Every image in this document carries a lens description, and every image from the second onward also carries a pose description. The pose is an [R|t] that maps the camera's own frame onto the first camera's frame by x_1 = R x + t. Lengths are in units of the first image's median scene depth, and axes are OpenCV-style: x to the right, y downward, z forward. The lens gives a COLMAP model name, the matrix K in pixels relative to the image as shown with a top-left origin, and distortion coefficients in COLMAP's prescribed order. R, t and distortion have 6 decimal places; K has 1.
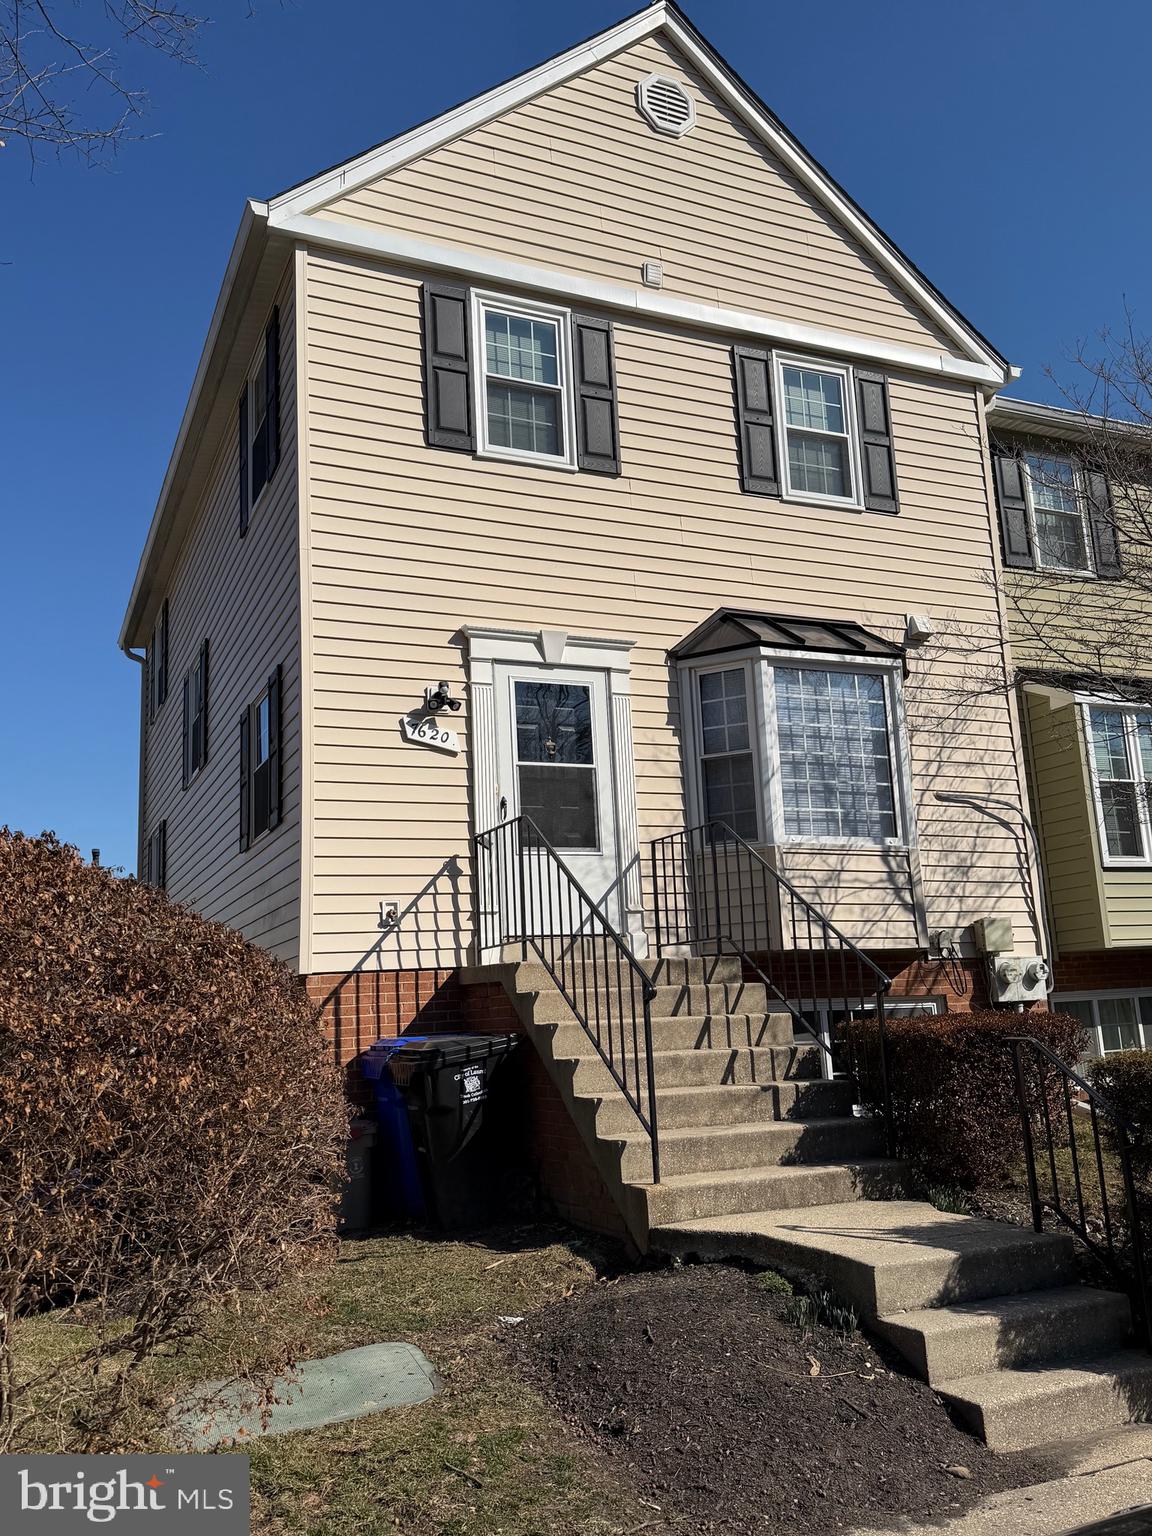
lens RADIAL K [[1242.8, 0, 576.0], [0, 1242.8, 768.0], [0, 0, 1]] dist [0.054601, -0.097056]
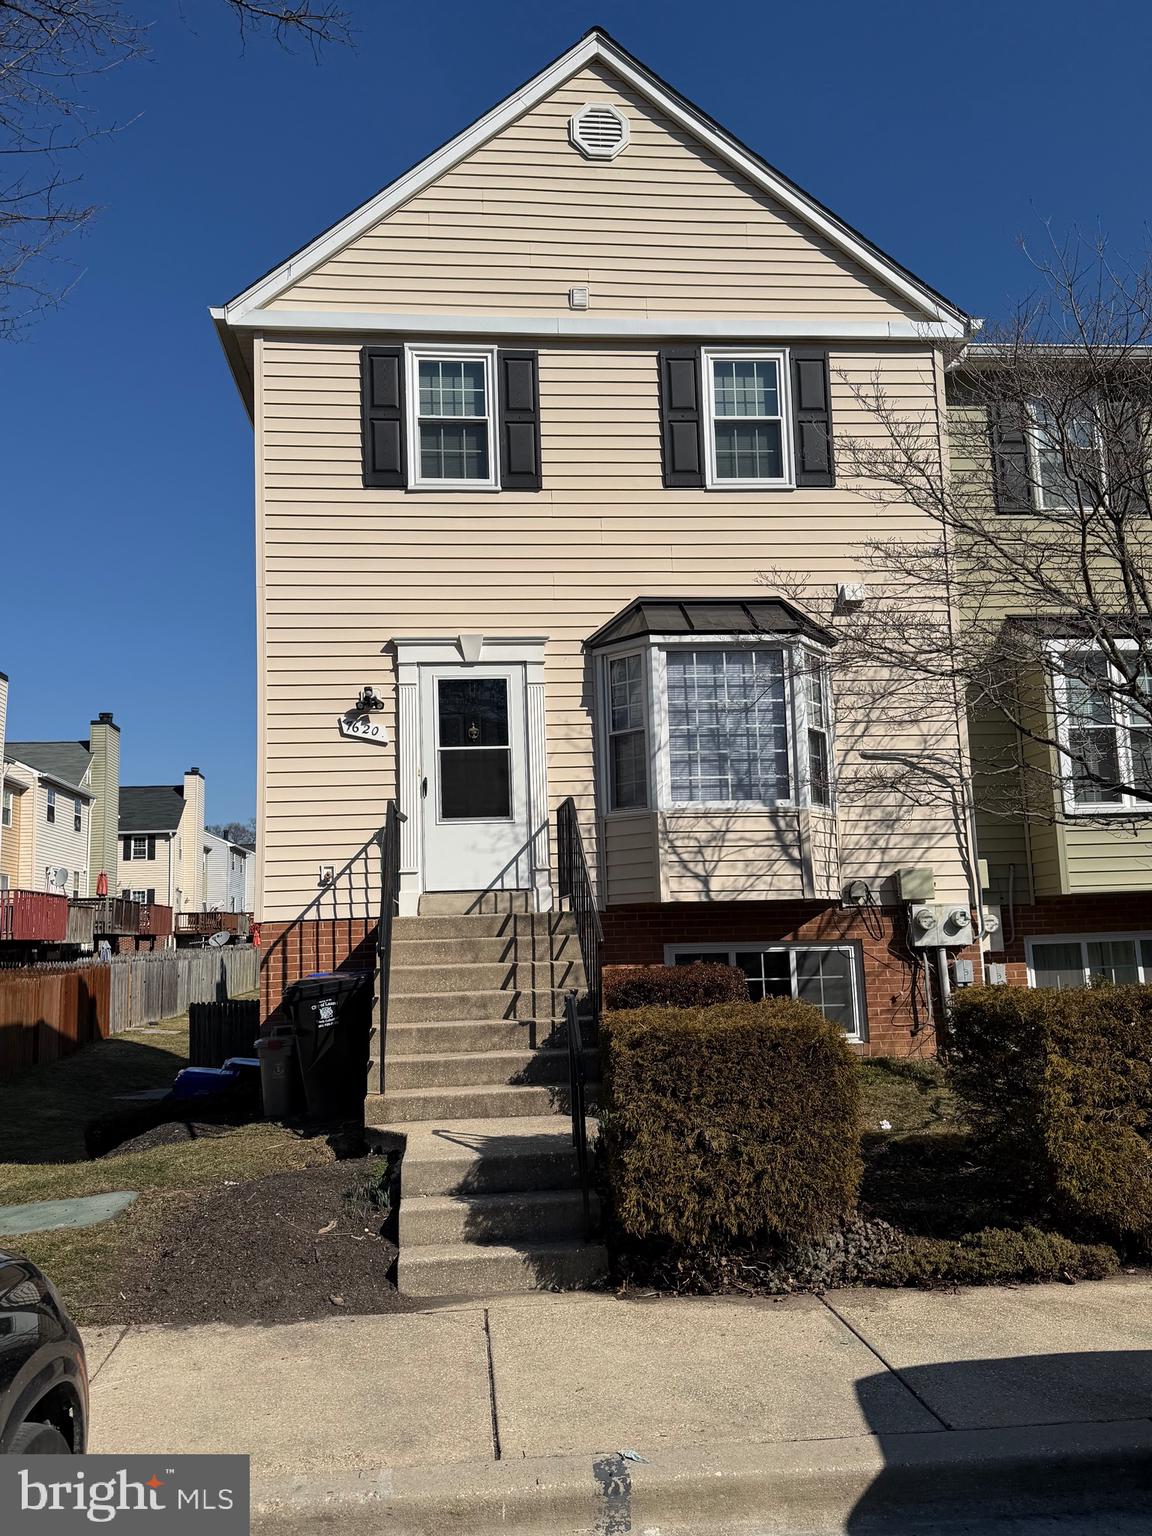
lens RADIAL K [[1242.8, 0, 576.0], [0, 1242.8, 768.0], [0, 0, 1]] dist [0.054601, -0.097056]
pose [[0.948403, -0.027969, -0.315832, 0.434592], [0.051610, 0.996435, 0.066737, -0.055563], [0.312840, -0.079593, 0.946465, -0.098089]]
